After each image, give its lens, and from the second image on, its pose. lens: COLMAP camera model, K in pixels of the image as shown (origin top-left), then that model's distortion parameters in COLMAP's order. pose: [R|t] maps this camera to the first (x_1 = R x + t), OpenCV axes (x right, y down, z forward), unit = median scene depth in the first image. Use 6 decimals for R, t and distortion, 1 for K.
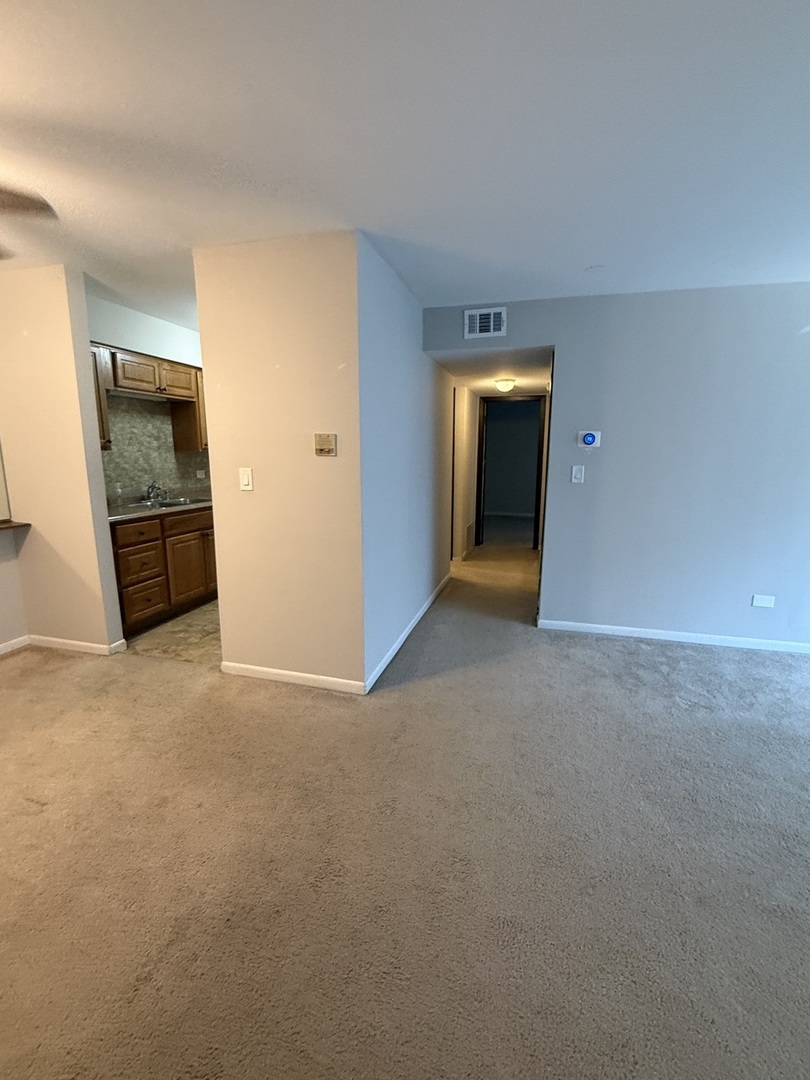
lens RADIAL K [[488.0, 0, 405.7], [0, 488.0, 540.8], [0, 0, 1]] dist [-0.001008, 0.000259]
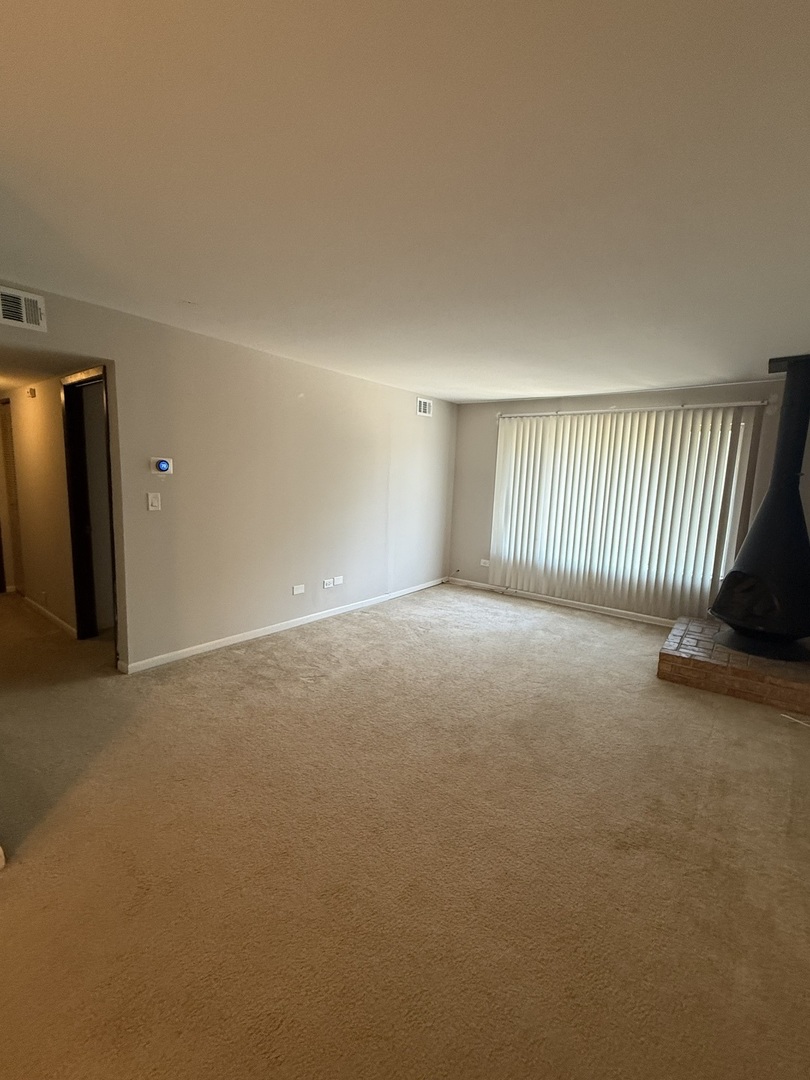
lens RADIAL K [[462.0, 0, 407.5], [0, 462.0, 541.0], [0, 0, 1]] dist [-0.000804, 0.000070]
pose [[0.385042, -0.118511, 0.915258, -0.297332], [0.131429, 0.988654, 0.072723, -0.060618], [-0.913493, 0.092290, 0.396250, 0.191220]]
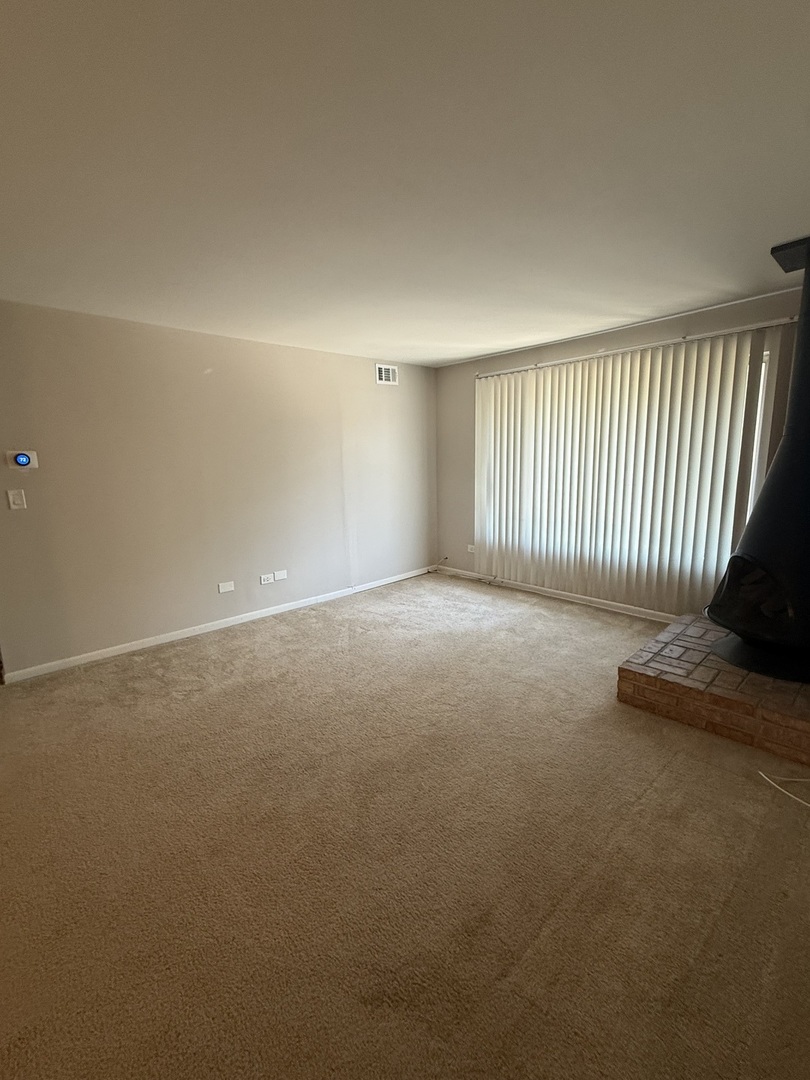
lens RADIAL K [[462.0, 0, 406.9], [0, 462.0, 540.3], [0, 0, 1]] dist [-0.000804, 0.000070]
pose [[0.531304, -0.167101, 0.830538, 0.021049], [0.180804, 0.980134, 0.081537, -0.004905], [-0.827663, 0.106843, 0.550962, -0.037141]]
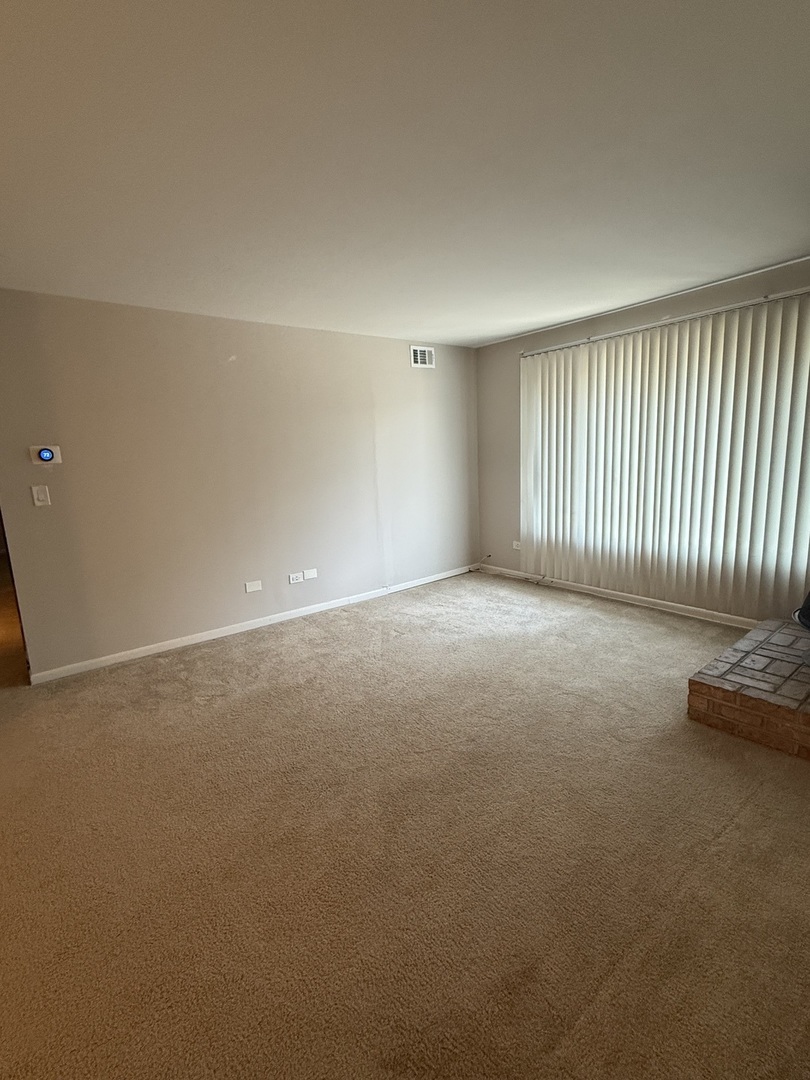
lens RADIAL K [[488.0, 0, 406.5], [0, 488.0, 540.4], [0, 0, 1]] dist [-0.001008, 0.000259]
pose [[0.601385, -0.172709, 0.780069, 0.055290], [0.193737, 0.978740, 0.067336, 0.007229], [-0.775114, 0.110633, 0.622060, -0.026256]]
